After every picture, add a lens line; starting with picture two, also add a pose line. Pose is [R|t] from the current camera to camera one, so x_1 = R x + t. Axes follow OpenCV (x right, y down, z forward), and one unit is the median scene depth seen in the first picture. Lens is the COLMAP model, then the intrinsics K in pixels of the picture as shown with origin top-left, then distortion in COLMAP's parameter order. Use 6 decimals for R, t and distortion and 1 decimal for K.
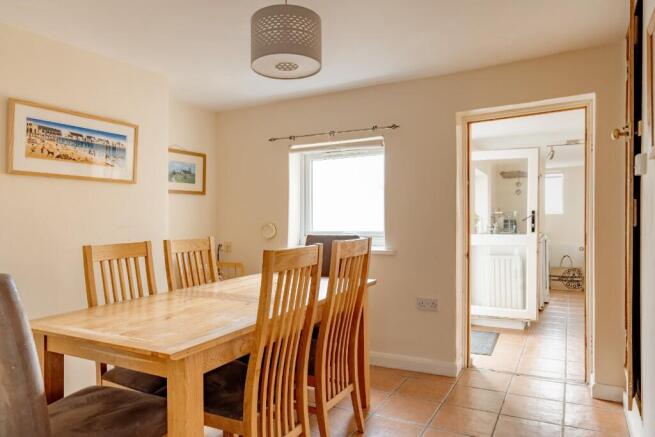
lens RADIAL K [[438.9, 0, 327.5], [0, 438.9, 218.5], [0, 0, 1]] dist [-0.013361, -0.001386]
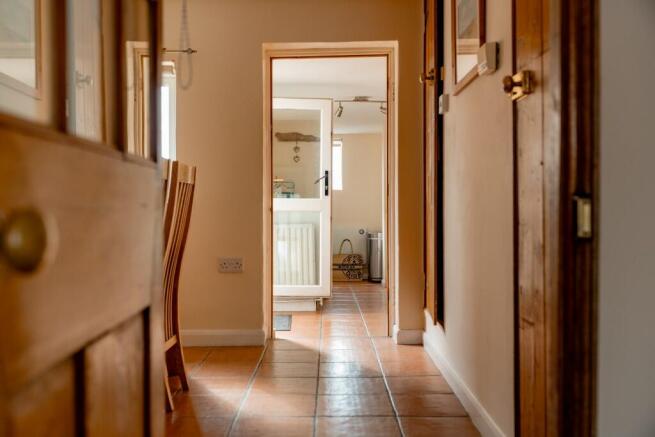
lens RADIAL K [[665.6, 0, 355.6], [0, 665.6, 219.0], [0, 0, 1]] dist [0.001942, 0.001468]
pose [[0.855150, -0.002300, 0.518376, -0.222192], [0.001361, 0.999997, 0.002192, 0.098983], [-0.518379, -0.001169, 0.855150, -0.218563]]
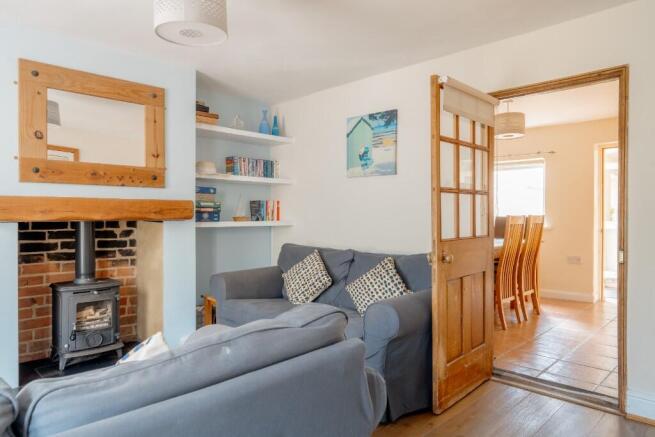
lens RADIAL K [[438.9, 0, 327.5], [0, 438.9, 218.5], [0, 0, 1]] dist [-0.013361, -0.001386]
pose [[0.967335, -0.000126, -0.253500, -0.242790], [0.004225, 0.999869, 0.015627, 0.010600], [0.253465, -0.016188, 0.967209, -0.788944]]
